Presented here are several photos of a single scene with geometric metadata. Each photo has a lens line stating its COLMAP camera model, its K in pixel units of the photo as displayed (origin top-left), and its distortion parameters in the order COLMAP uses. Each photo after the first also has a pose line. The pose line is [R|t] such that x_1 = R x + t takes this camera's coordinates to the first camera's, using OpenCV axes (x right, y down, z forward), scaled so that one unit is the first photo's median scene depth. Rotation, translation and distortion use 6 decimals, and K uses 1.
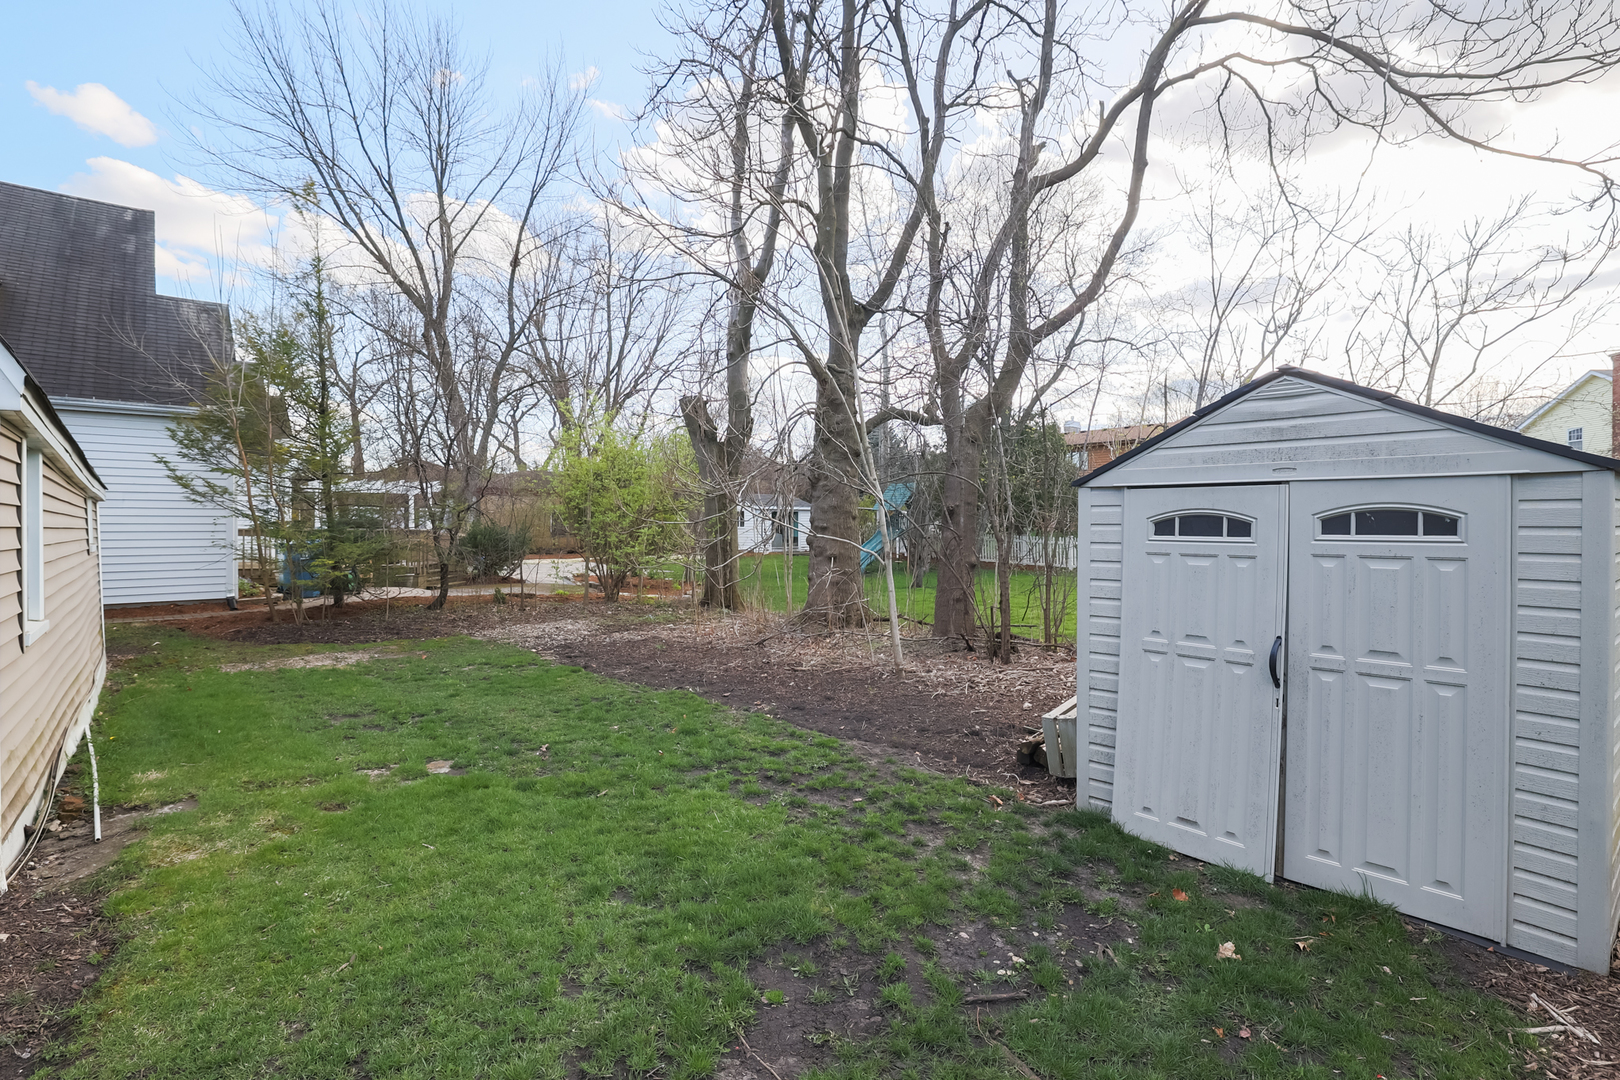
lens RADIAL K [[751.2, 0, 809.6], [0, 751.2, 543.1], [0, 0, 1]] dist [-0.002721, -0.000155]
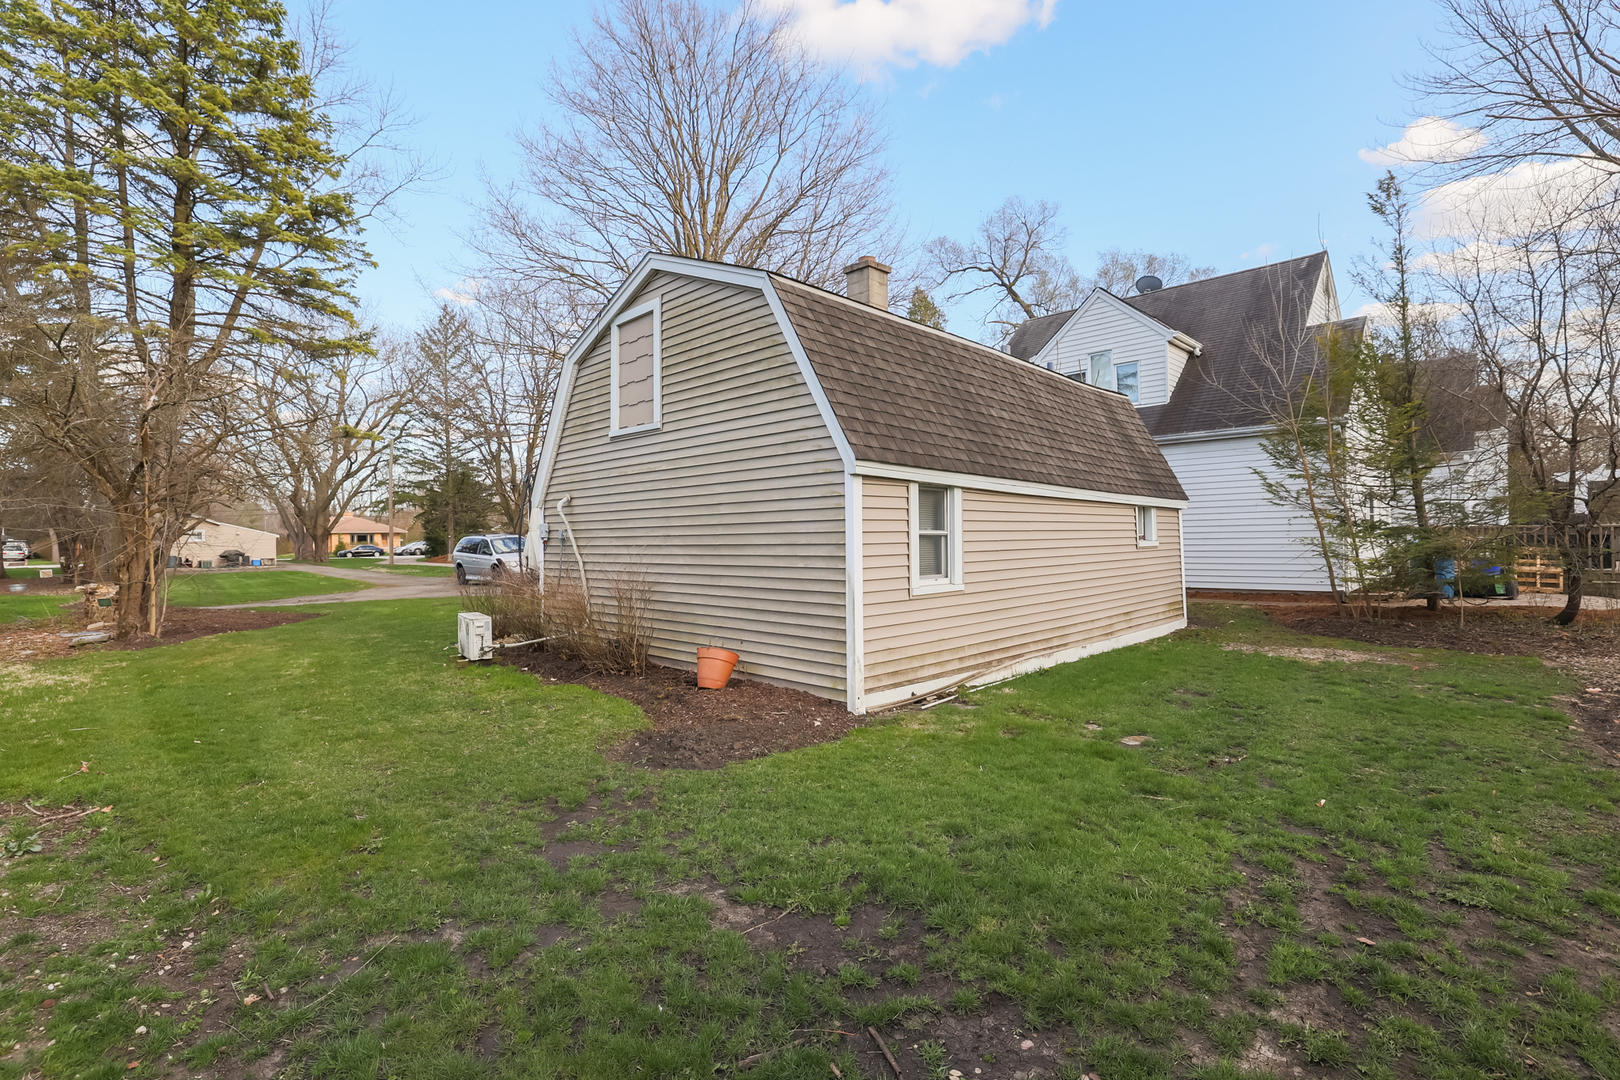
lens RADIAL K [[732.8, 0, 809.5], [0, 732.8, 541.0], [0, 0, 1]] dist [-0.018227, 0.000725]
pose [[0.103125, -0.004319, -0.994659, 0.345277], [0.003606, 0.999986, -0.003968, 0.003226], [0.994662, -0.003178, 0.103139, 0.262990]]
